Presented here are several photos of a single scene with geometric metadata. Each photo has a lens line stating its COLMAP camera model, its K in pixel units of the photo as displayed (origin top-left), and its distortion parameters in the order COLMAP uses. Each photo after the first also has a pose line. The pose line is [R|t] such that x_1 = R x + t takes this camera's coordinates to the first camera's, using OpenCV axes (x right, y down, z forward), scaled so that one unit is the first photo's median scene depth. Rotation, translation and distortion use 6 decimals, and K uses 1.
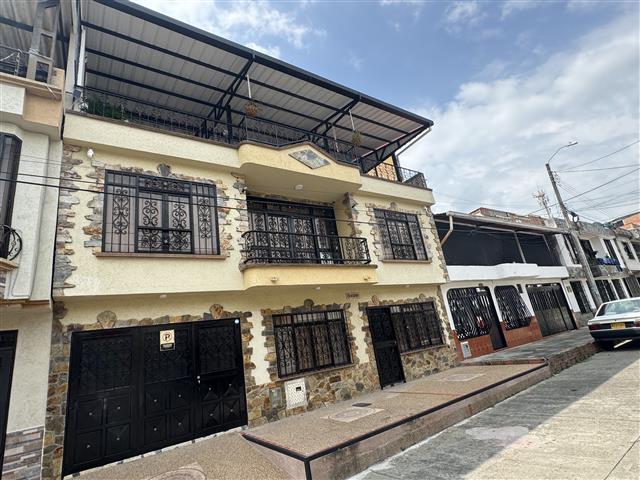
lens RADIAL K [[334.7, 0, 319.1], [0, 334.7, 240.8], [0, 0, 1]] dist [-0.004320, 0.000821]
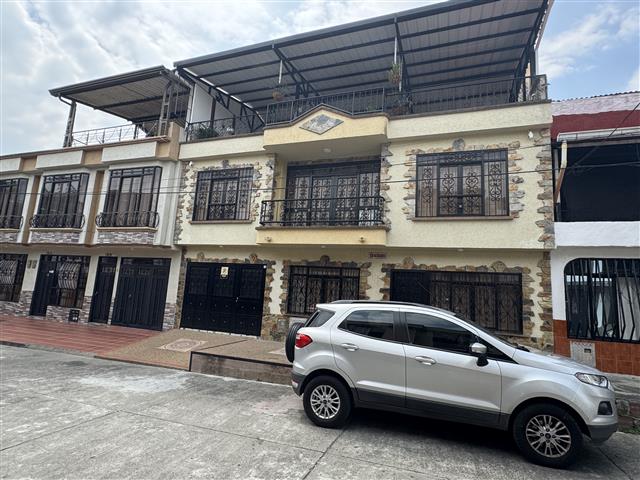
lens RADIAL K [[355.2, 0, 316.5], [0, 355.2, 239.1], [0, 0, 1]] dist [-0.005418, 0.000550]
pose [[0.561265, 0.060574, -0.825416, 1.071318], [0.102782, 0.984496, 0.142138, -0.059274], [0.821229, -0.164615, 0.546338, 0.384664]]
